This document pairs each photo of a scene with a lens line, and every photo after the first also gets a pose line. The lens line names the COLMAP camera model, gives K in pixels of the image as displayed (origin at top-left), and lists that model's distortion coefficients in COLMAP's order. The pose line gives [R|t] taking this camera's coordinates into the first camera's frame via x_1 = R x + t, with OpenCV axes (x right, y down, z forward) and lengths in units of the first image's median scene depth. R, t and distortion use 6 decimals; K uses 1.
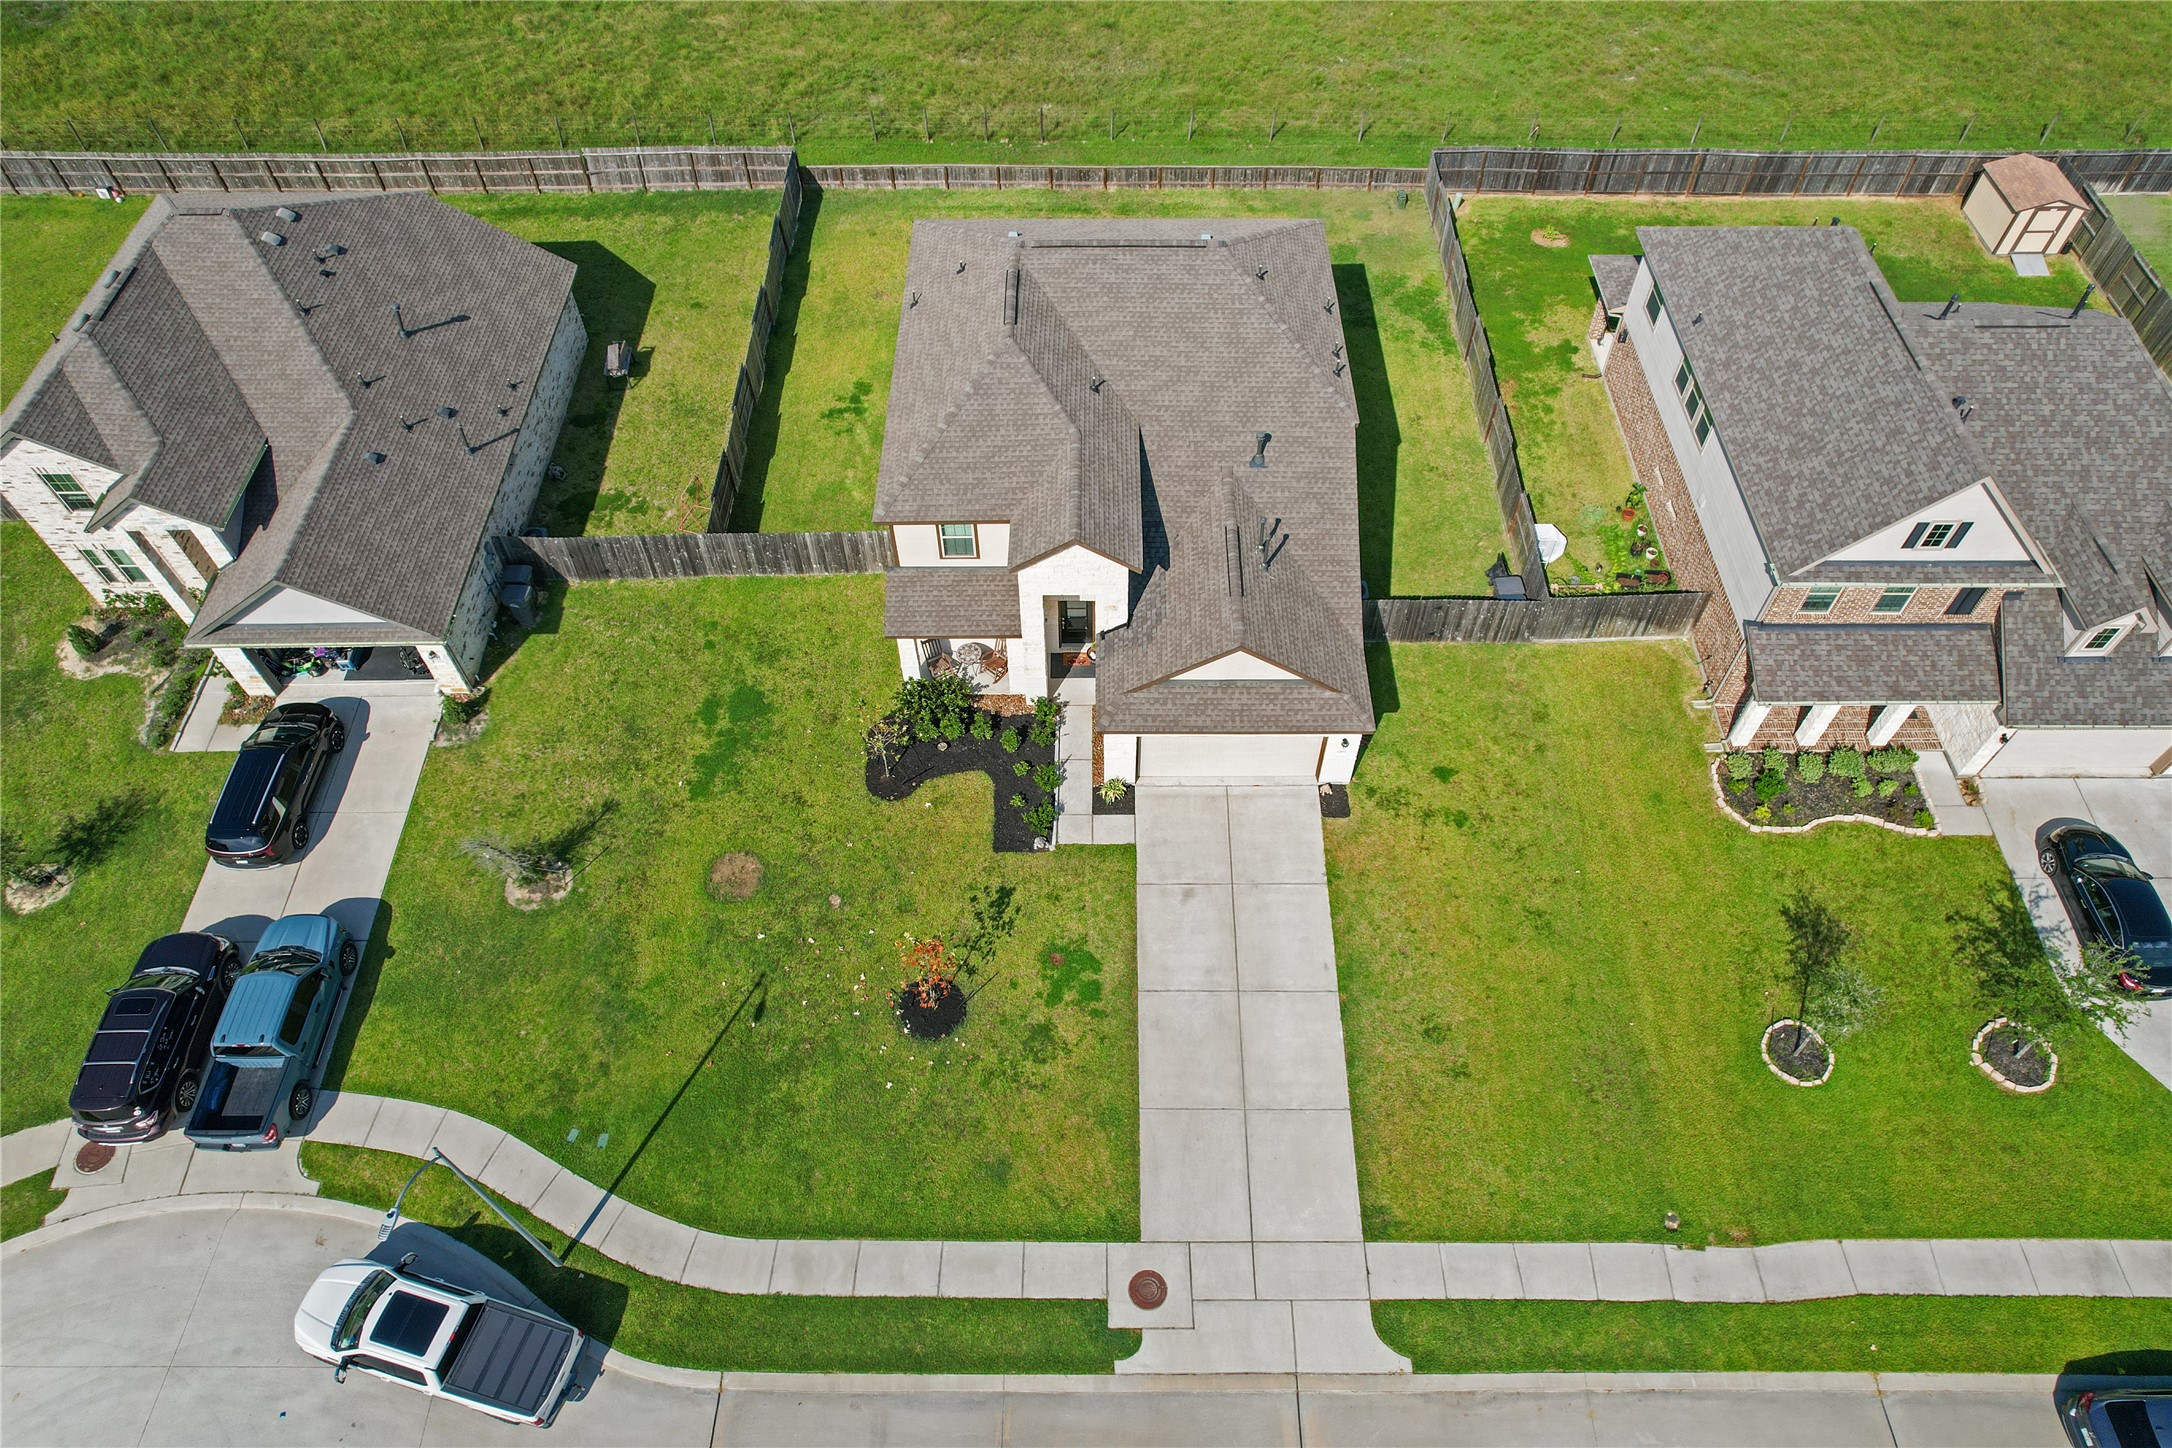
lens RADIAL K [[1378.0, 0, 1087.3], [0, 1378.0, 731.8], [0, 0, 1]] dist [-0.073418, 0.064367]
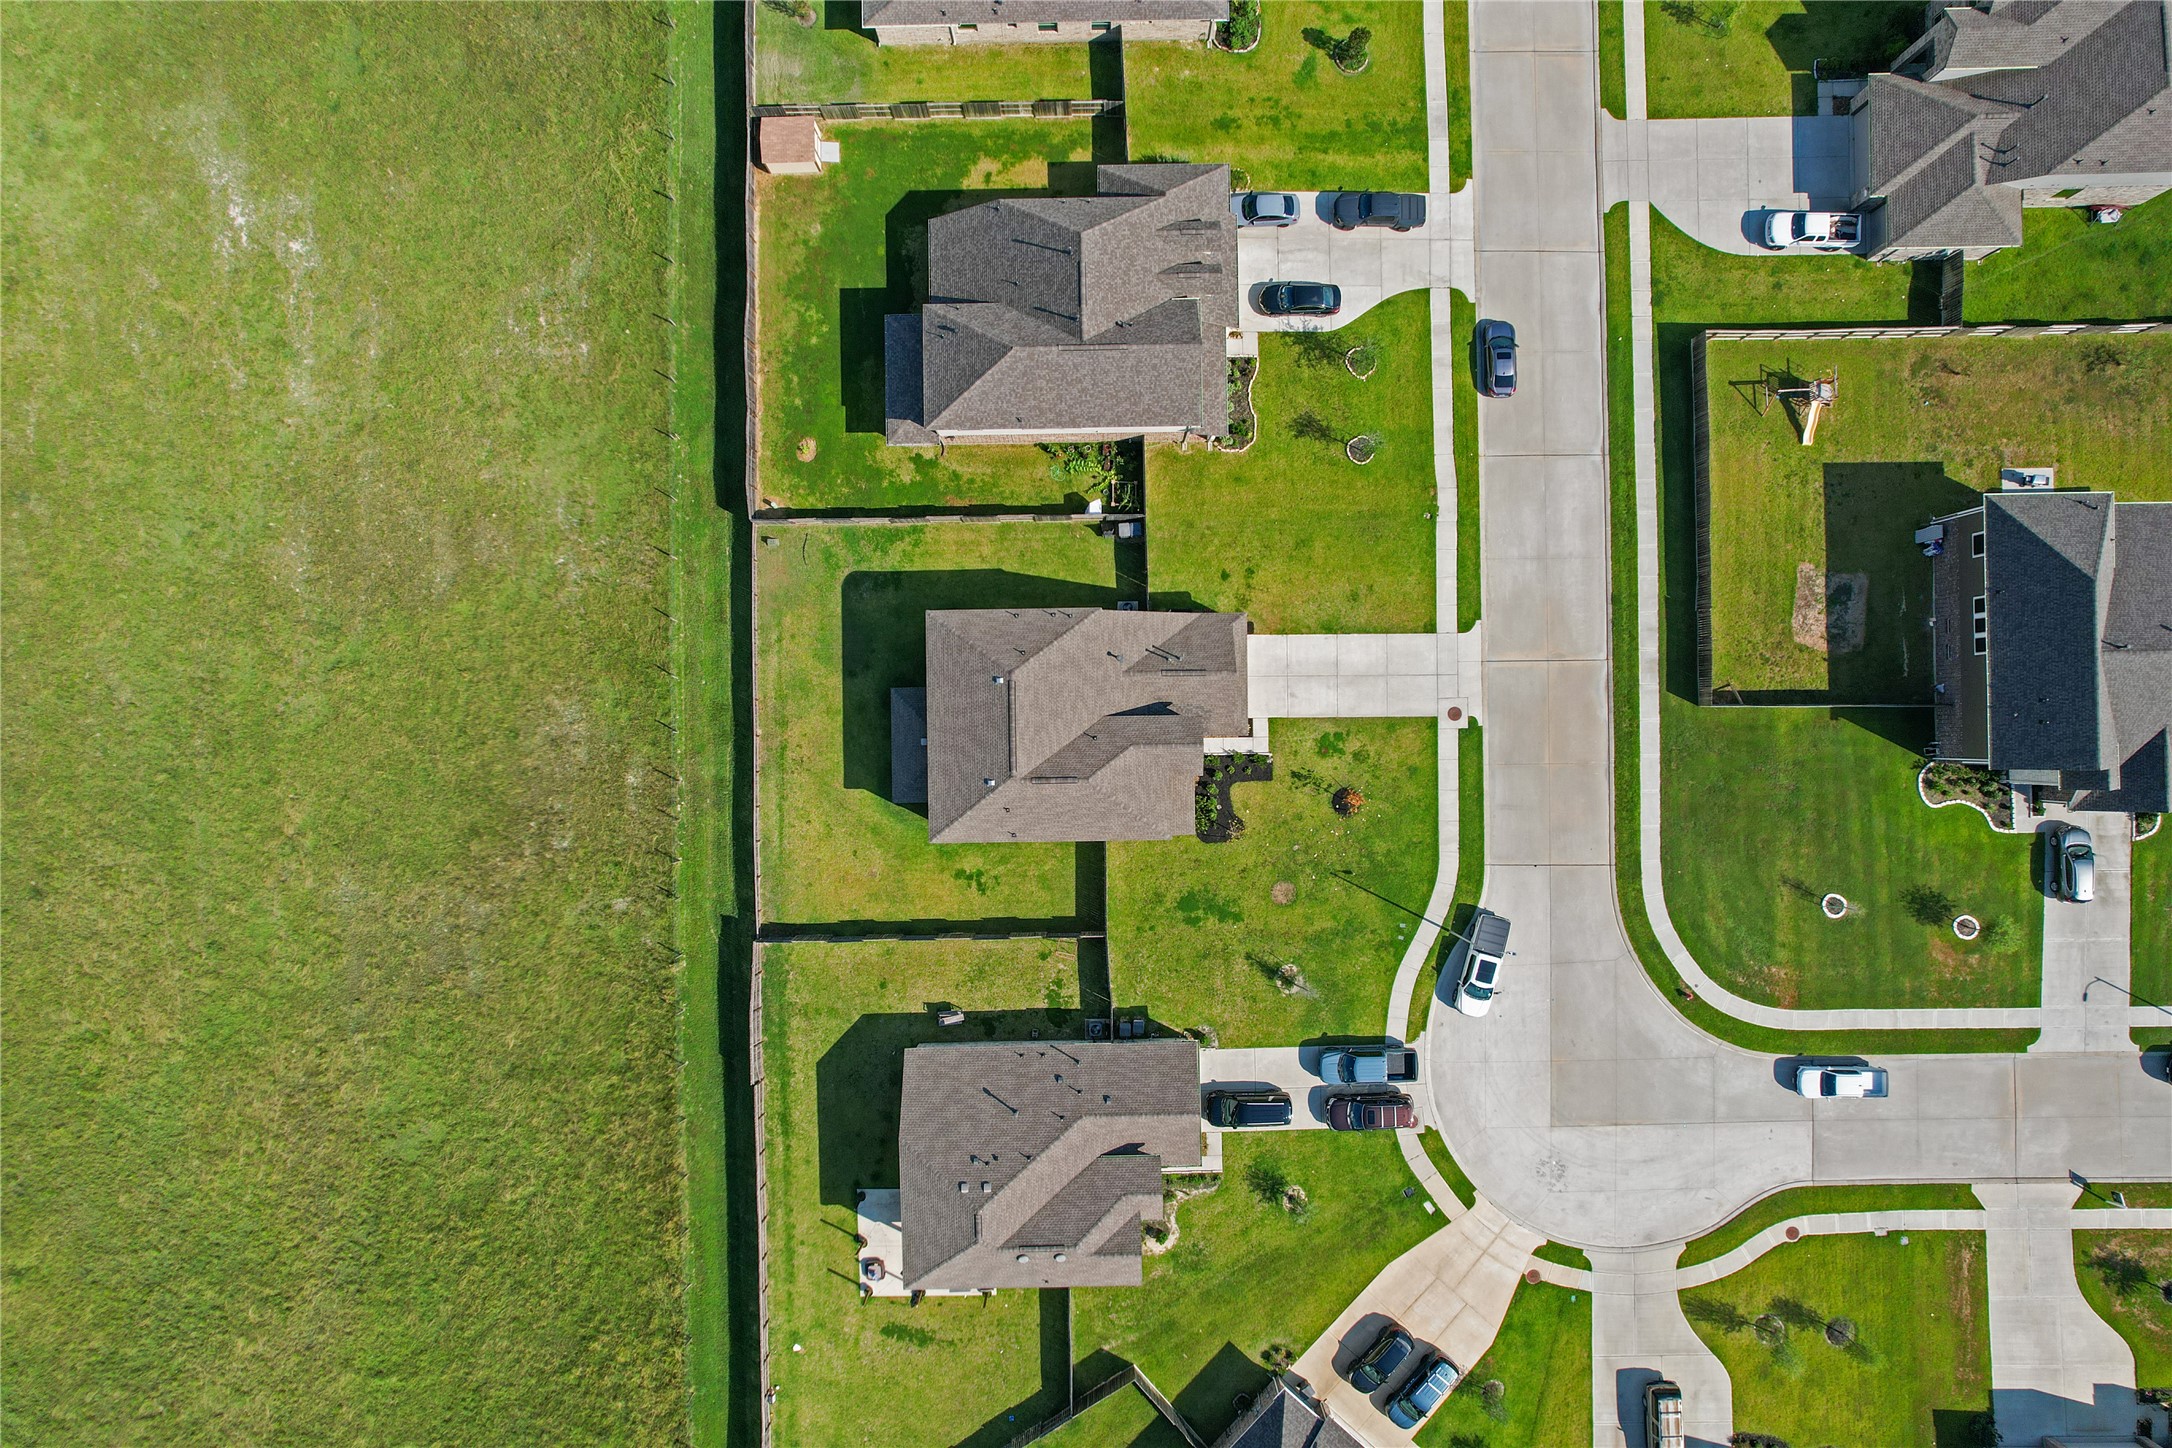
lens RADIAL K [[1378.0, 0, 1087.3], [0, 1378.0, 731.8], [0, 0, 1]] dist [-0.073418, 0.064367]
pose [[-0.017140, -0.999853, -0.000539, 0.019579], [0.814253, -0.014271, 0.580335, -1.561010], [-0.580257, 0.009508, 0.814378, -0.710179]]
